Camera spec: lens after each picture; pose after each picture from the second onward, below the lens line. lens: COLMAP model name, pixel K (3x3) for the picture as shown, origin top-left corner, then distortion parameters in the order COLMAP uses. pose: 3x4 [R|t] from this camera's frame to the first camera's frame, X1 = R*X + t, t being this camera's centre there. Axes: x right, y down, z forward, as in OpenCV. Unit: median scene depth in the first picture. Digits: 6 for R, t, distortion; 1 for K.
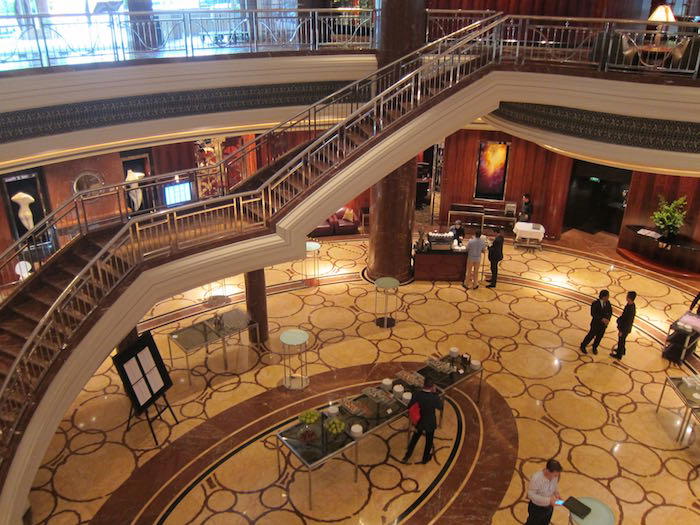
lens RADIAL K [[593.6, 0, 352.4], [0, 593.6, 262.3], [0, 0, 1]] dist [-0.054262, 0.009929]
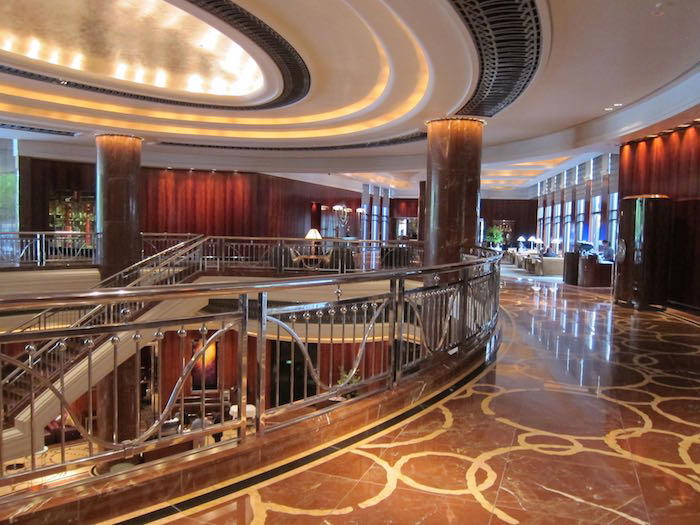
lens RADIAL K [[593.6, 0, 352.4], [0, 593.6, 262.3], [0, 0, 1]] dist [-0.054262, 0.009929]
pose [[0.883638, -0.016081, 0.467894, -0.061098], [0.179523, 0.934653, -0.306914, 0.084382], [-0.432383, 0.355199, 0.828782, -0.189986]]
